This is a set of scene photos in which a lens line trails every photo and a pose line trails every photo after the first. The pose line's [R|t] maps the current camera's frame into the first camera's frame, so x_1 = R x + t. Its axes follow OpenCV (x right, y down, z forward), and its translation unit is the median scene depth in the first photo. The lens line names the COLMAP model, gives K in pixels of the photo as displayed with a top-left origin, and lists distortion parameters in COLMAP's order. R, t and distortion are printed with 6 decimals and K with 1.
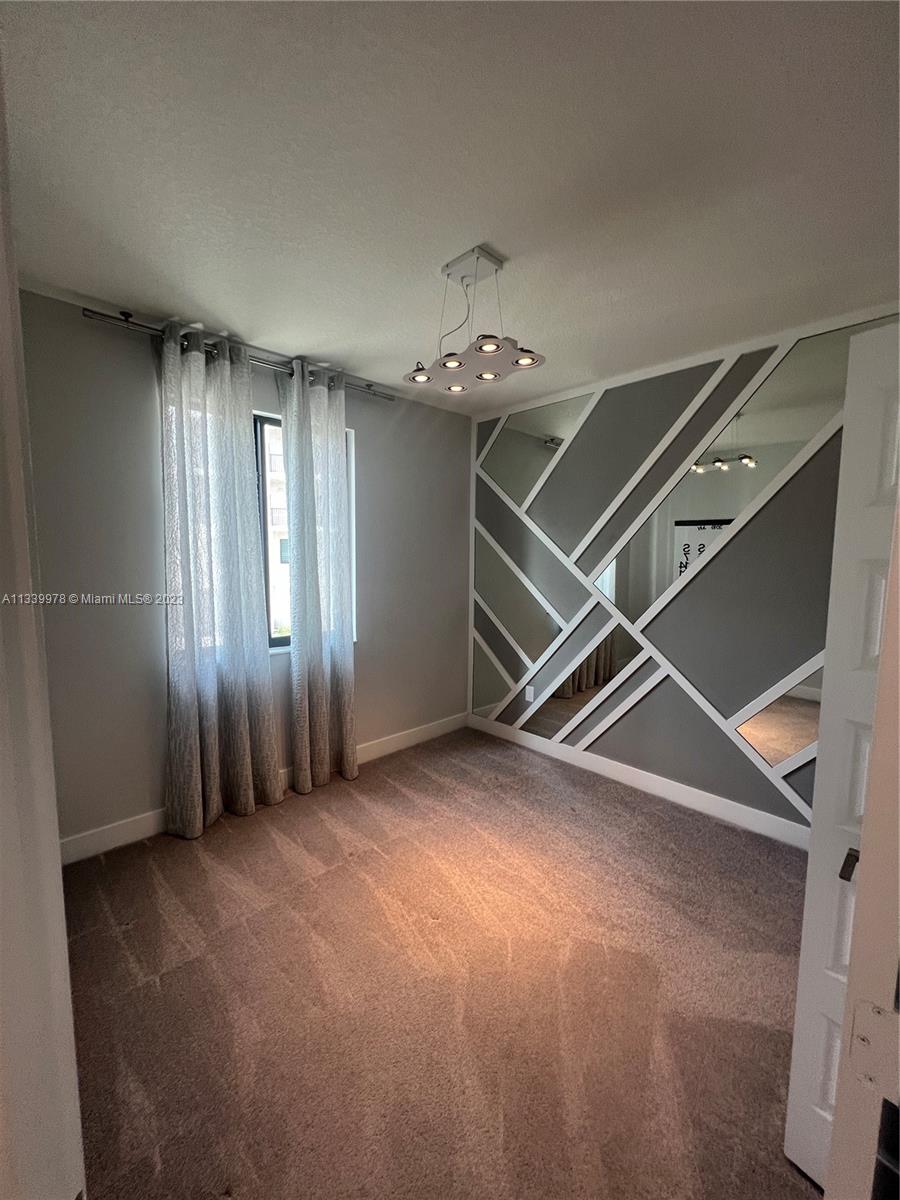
lens RADIAL K [[481.1, 0, 451.2], [0, 481.1, 599.9], [0, 0, 1]] dist [0.002414, 0.000391]
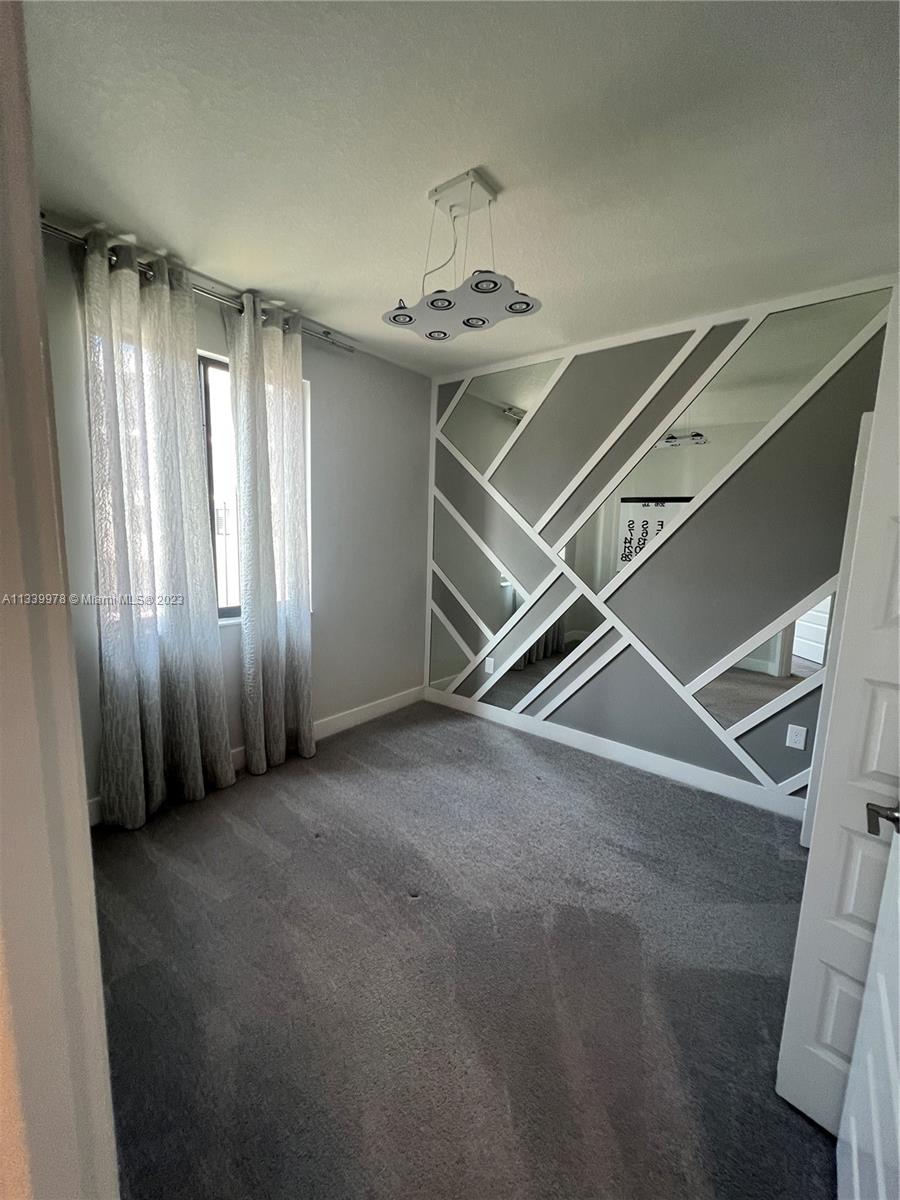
lens RADIAL K [[477.4, 0, 448.0], [0, 477.4, 599.6], [0, 0, 1]] dist [0.002146, 0.000096]
pose [[0.991066, 0.003618, 0.133327, -0.078650], [-0.009945, 0.998854, 0.046822, 0.020308], [-0.133004, -0.047730, 0.989965, 0.060427]]
